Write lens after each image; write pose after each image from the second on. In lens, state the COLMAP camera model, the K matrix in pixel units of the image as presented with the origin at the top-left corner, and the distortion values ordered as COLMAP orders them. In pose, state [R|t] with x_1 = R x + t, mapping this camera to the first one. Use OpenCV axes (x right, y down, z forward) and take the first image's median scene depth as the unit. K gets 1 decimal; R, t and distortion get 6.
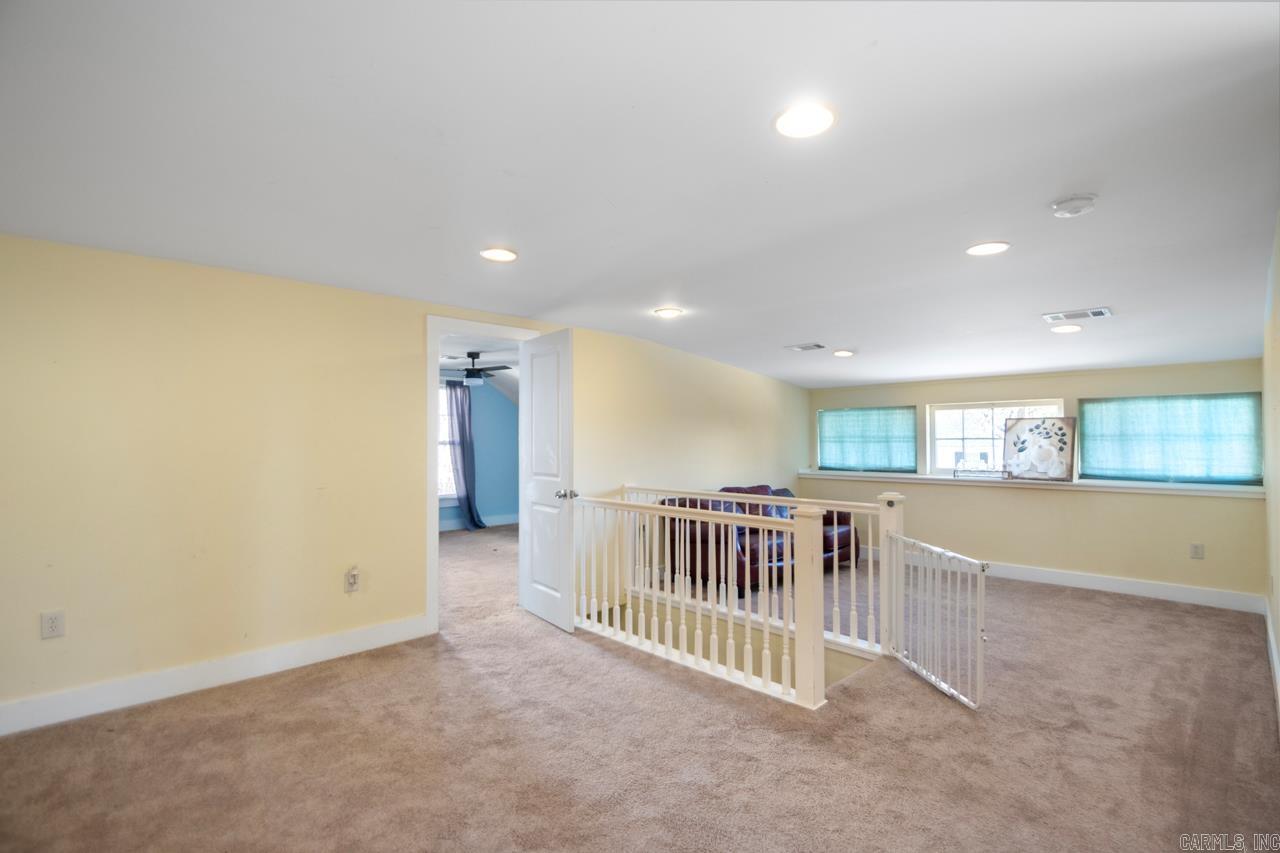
lens RADIAL K [[611.1, 0, 649.3], [0, 611.1, 416.0], [0, 0, 1]] dist [-0.019302, -0.000580]
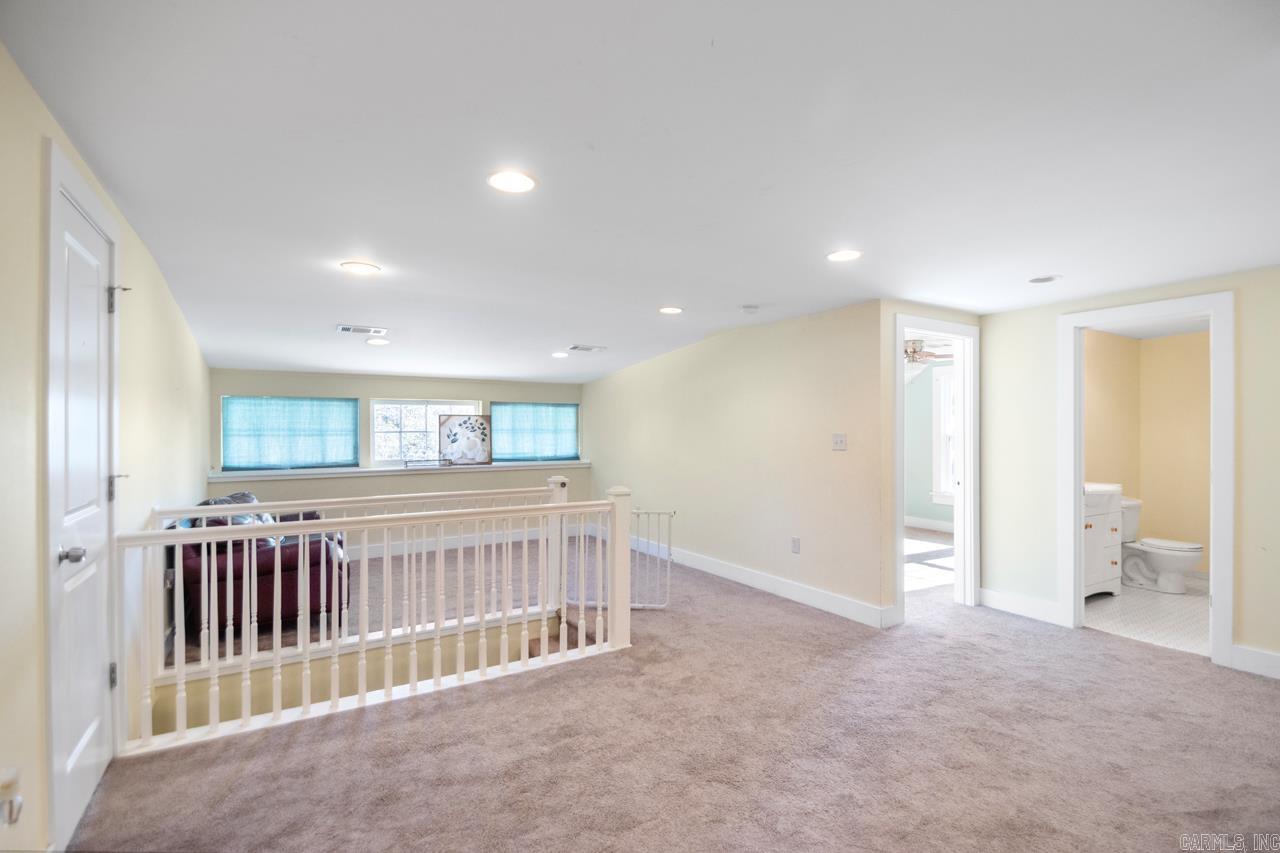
lens RADIAL K [[611.1, 0, 649.2], [0, 611.1, 437.2], [0, 0, 1]] dist [-0.019302, -0.000580]
pose [[0.189481, -0.009014, 0.981843, -0.510930], [-0.035790, 0.999230, 0.016080, 0.014685], [-0.981232, -0.038187, 0.189012, 0.391308]]
